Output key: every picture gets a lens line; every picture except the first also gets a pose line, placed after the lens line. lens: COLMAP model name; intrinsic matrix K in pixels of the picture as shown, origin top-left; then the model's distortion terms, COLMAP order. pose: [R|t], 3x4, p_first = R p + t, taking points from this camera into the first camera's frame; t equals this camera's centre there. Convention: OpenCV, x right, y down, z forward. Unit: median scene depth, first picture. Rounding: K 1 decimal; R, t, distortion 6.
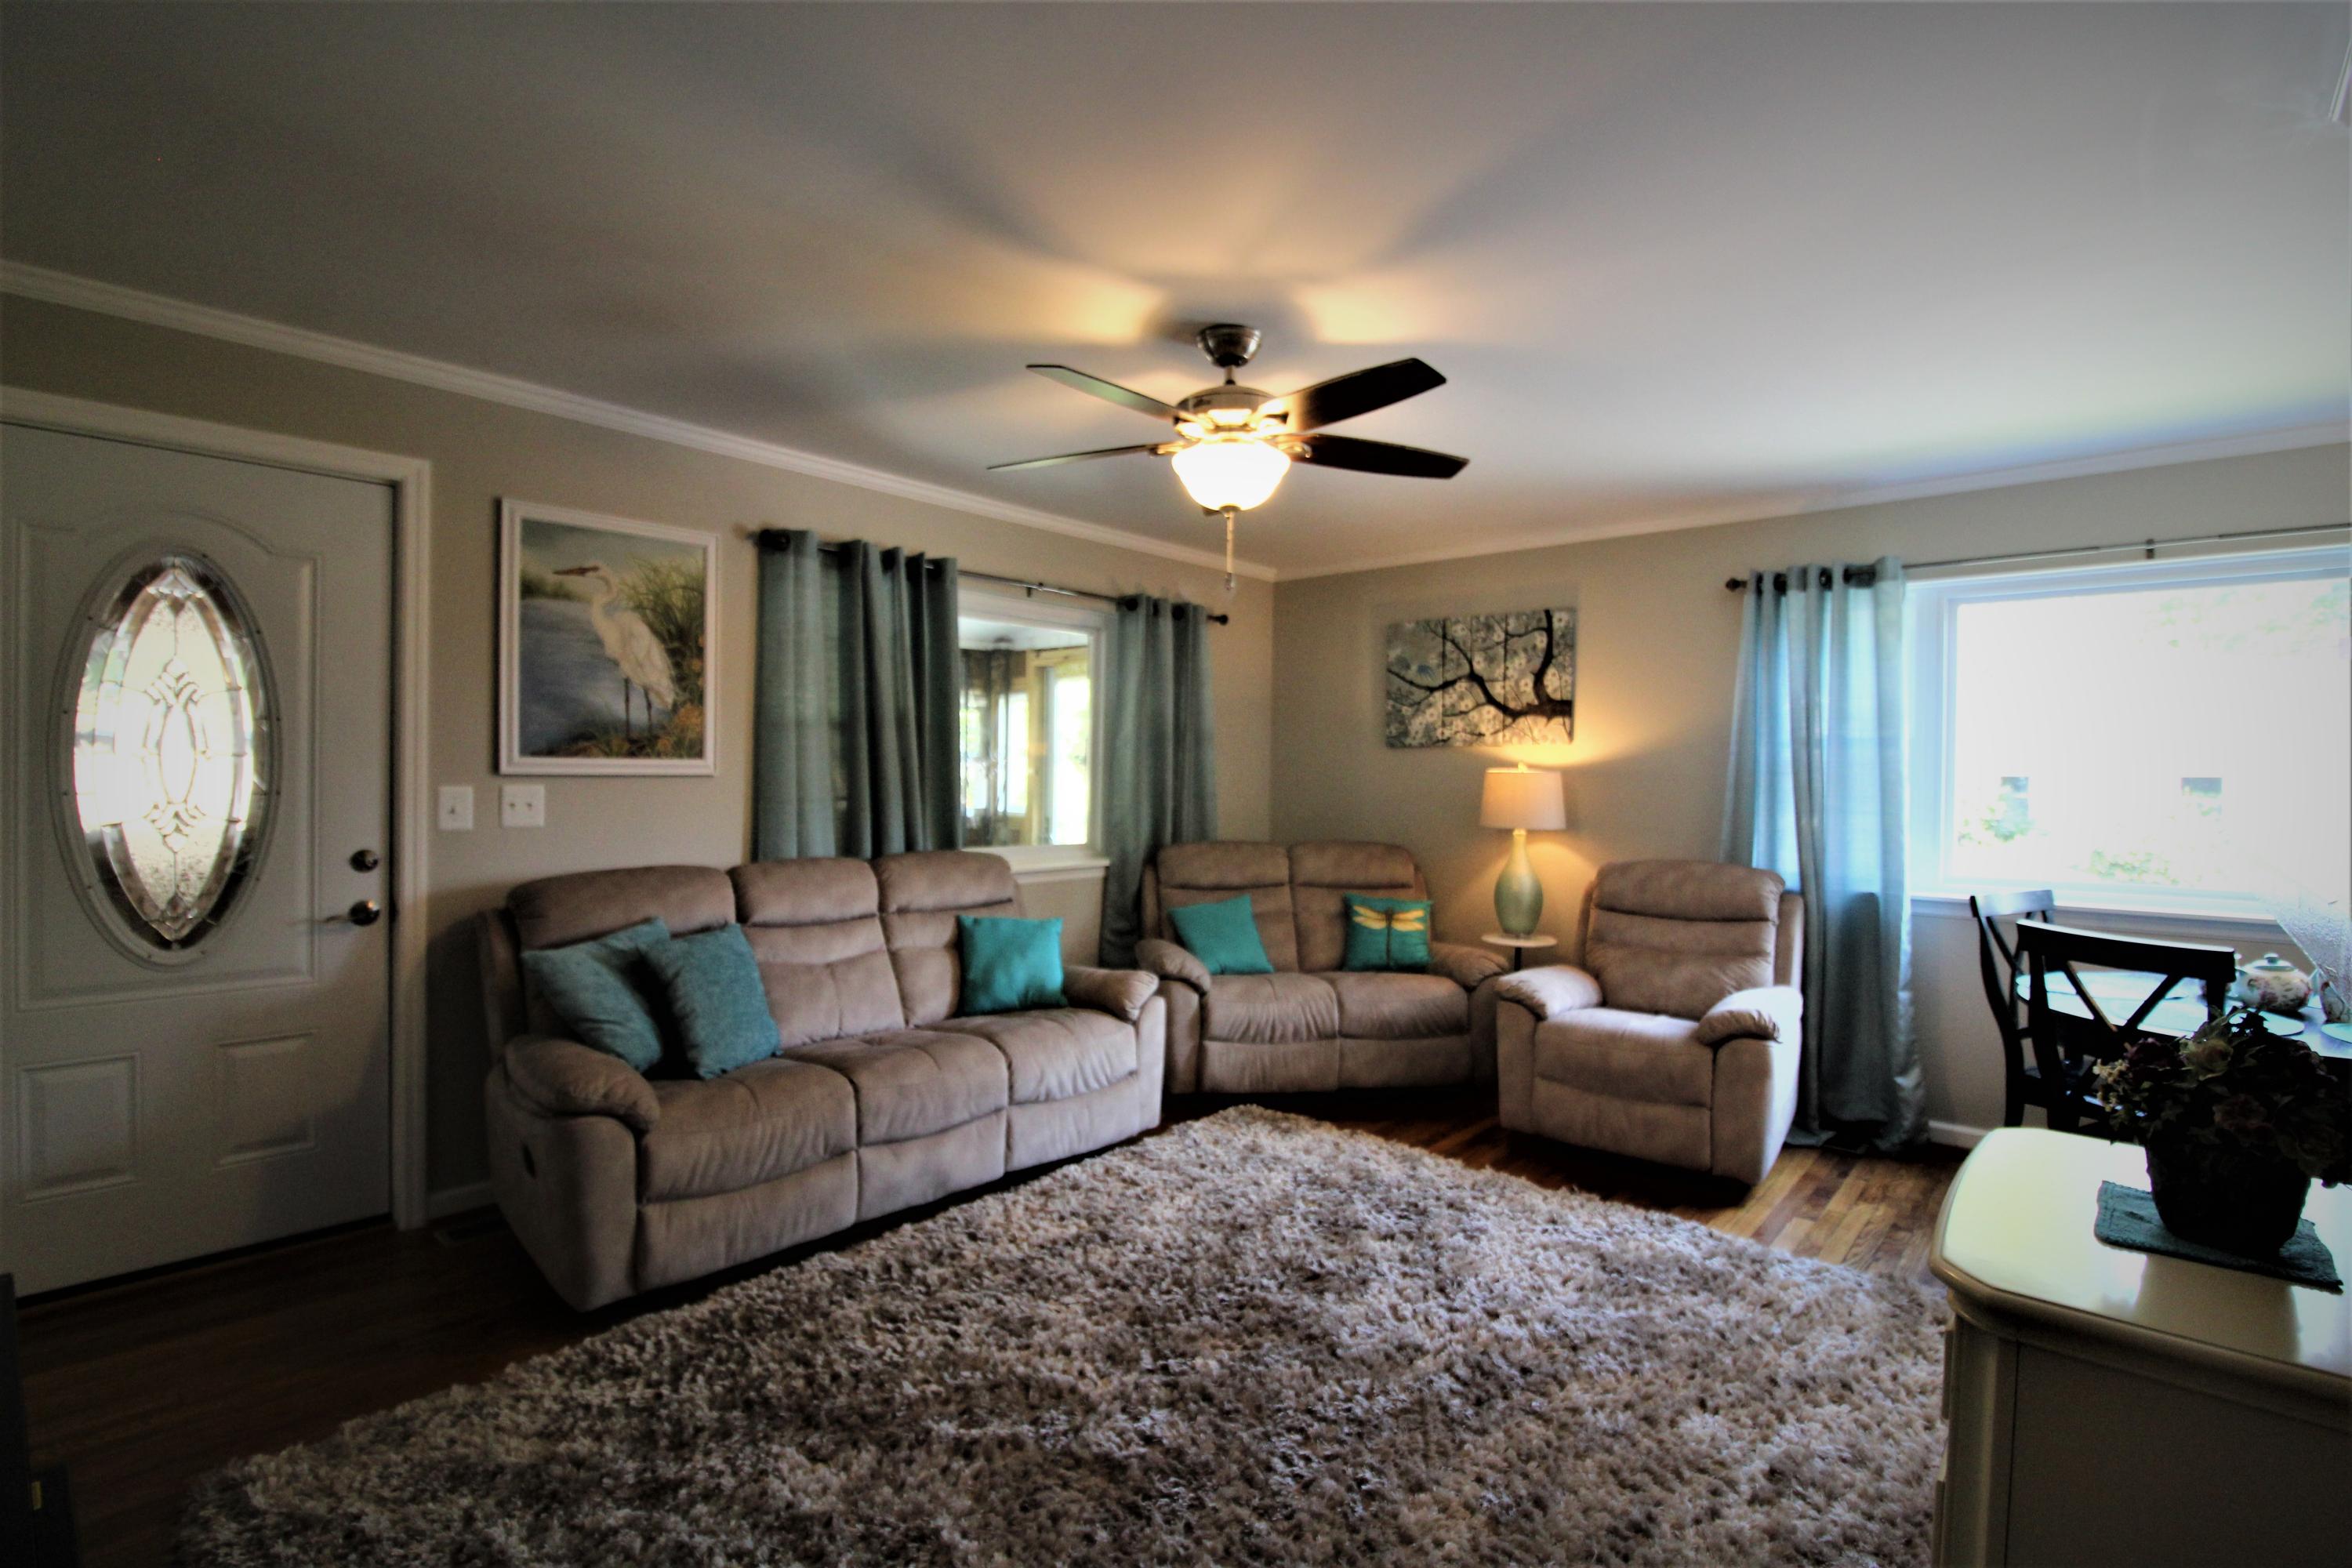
lens RADIAL K [[1089.3, 0, 1162.8], [0, 1089.3, 778.1], [0, 0, 1]] dist [0.000075, -0.013114]
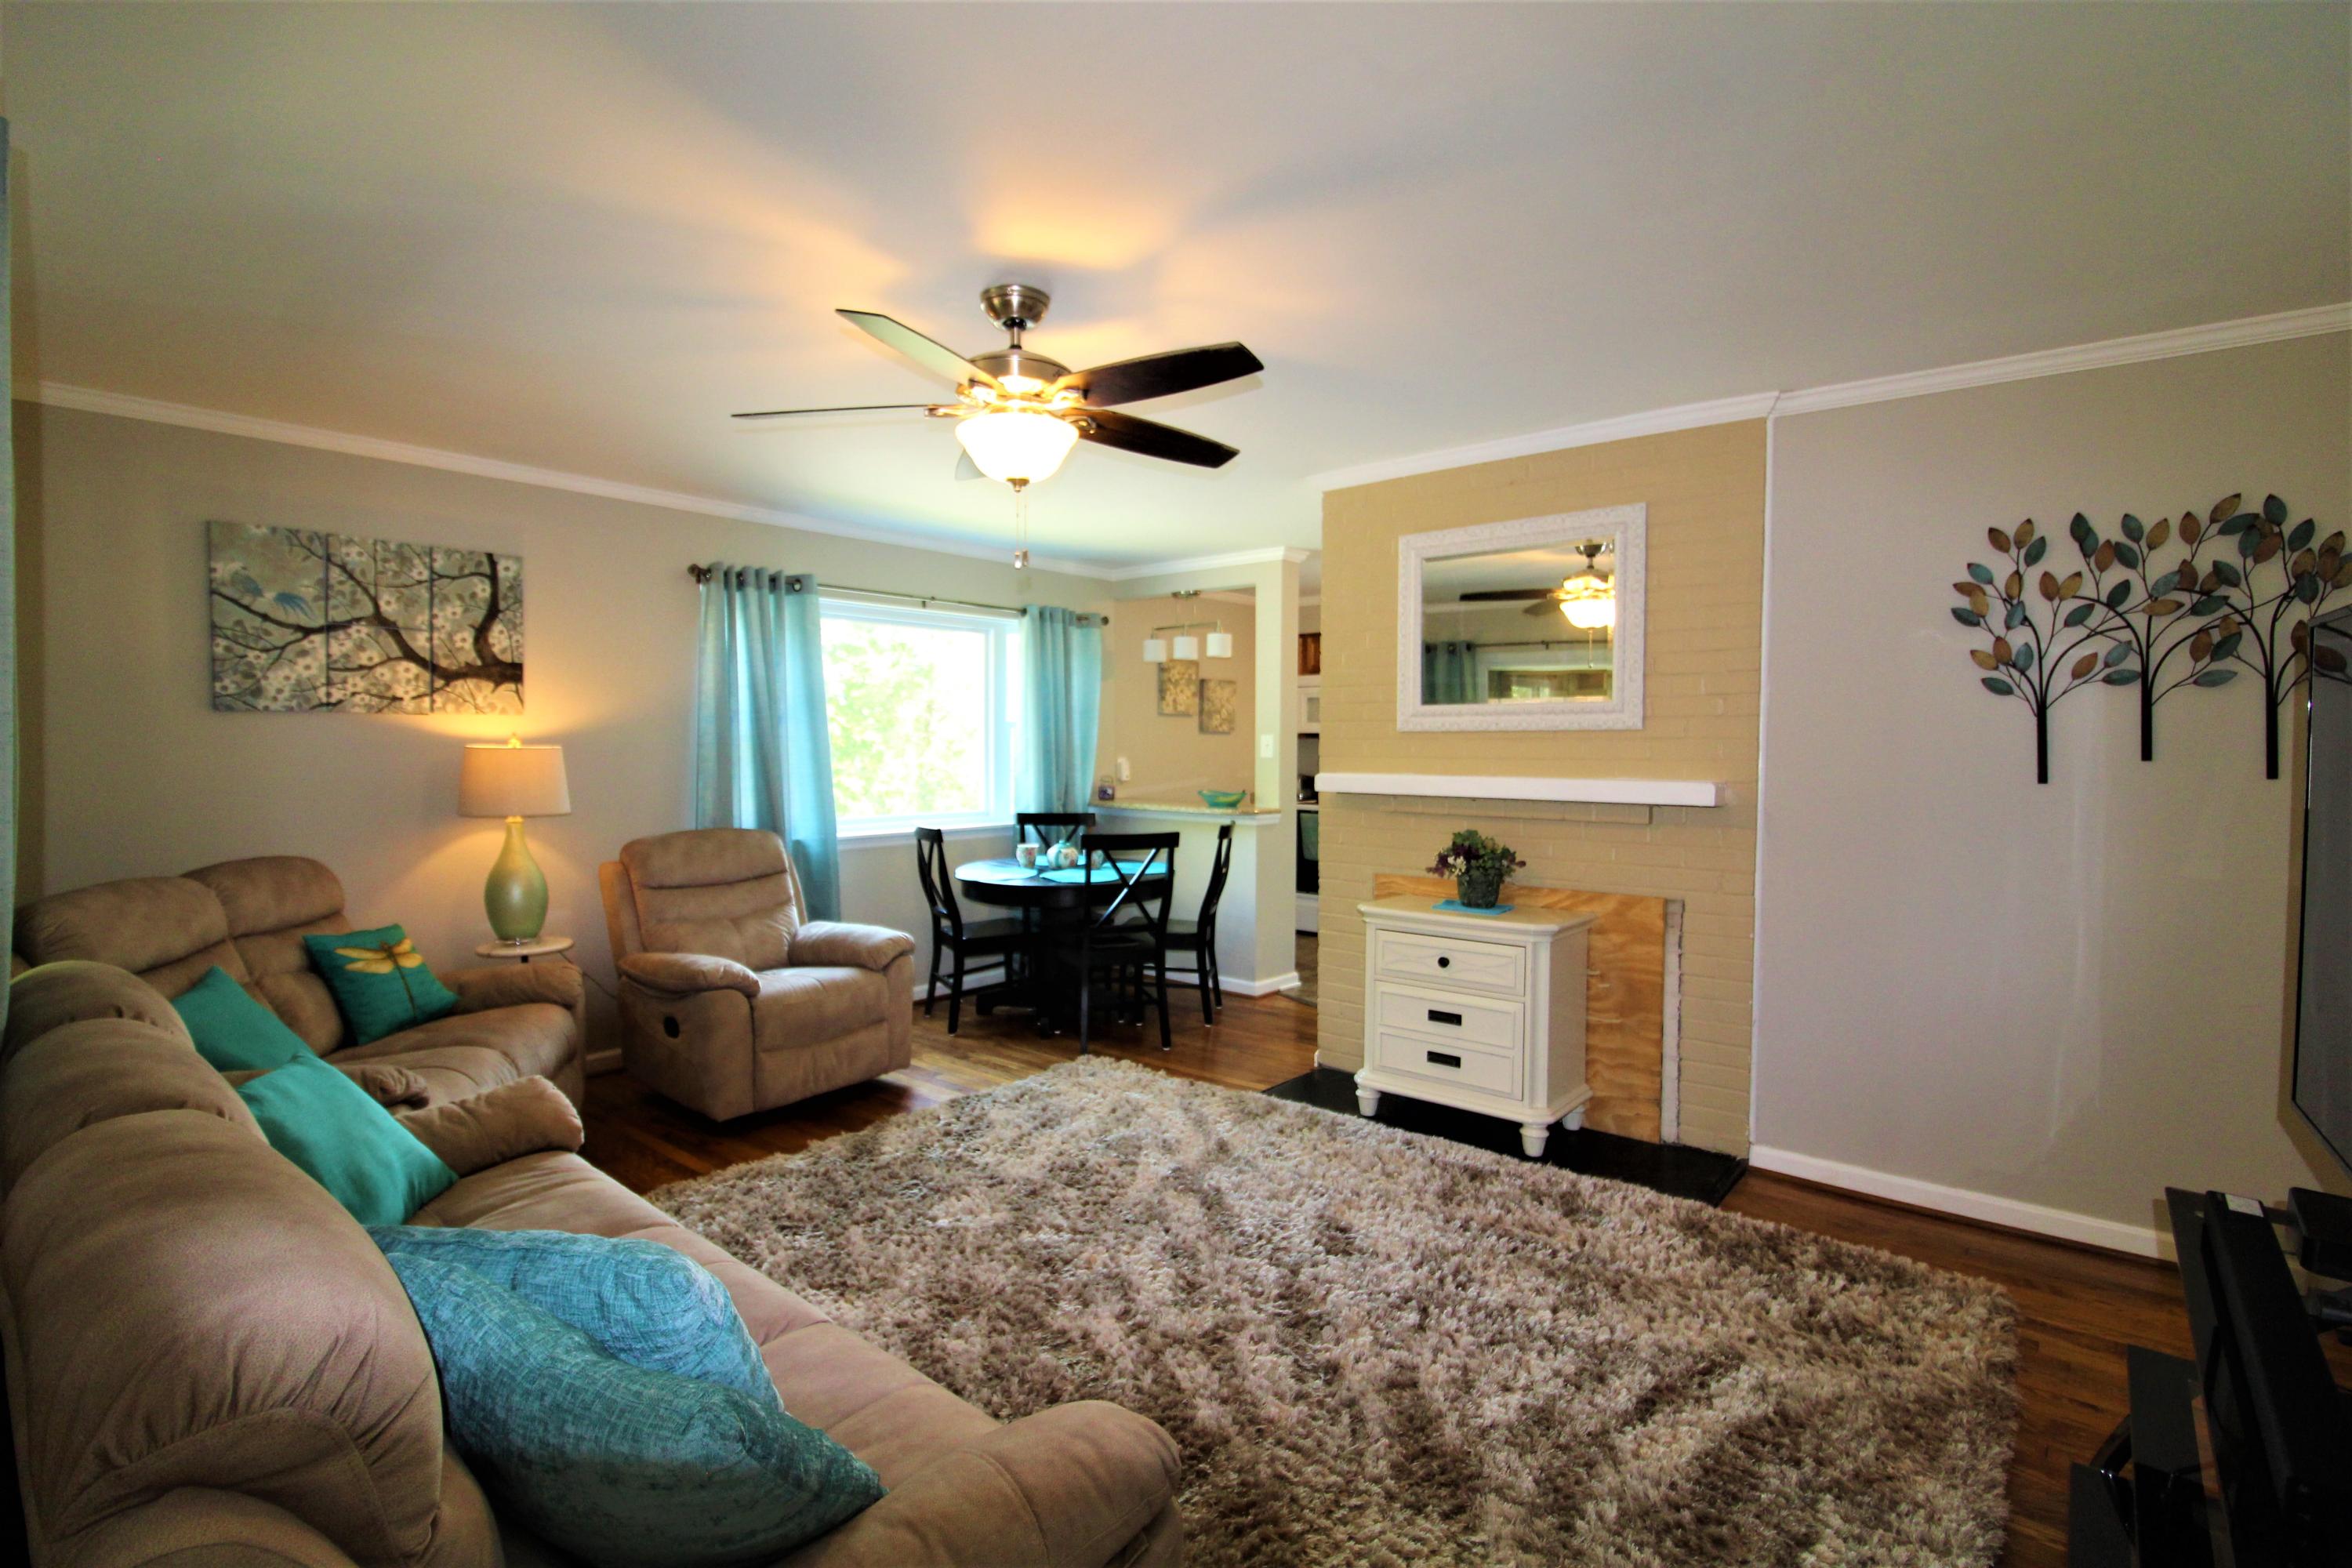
lens RADIAL K [[1087.7, 0, 1166.5], [0, 1087.7, 785.8], [0, 0, 1]] dist [0.000322, -0.013187]
pose [[-0.034337, -0.047057, 0.998302, -0.748869], [0.007646, 0.998849, 0.047346, -0.017028], [-0.999381, 0.009259, -0.033938, 0.753625]]
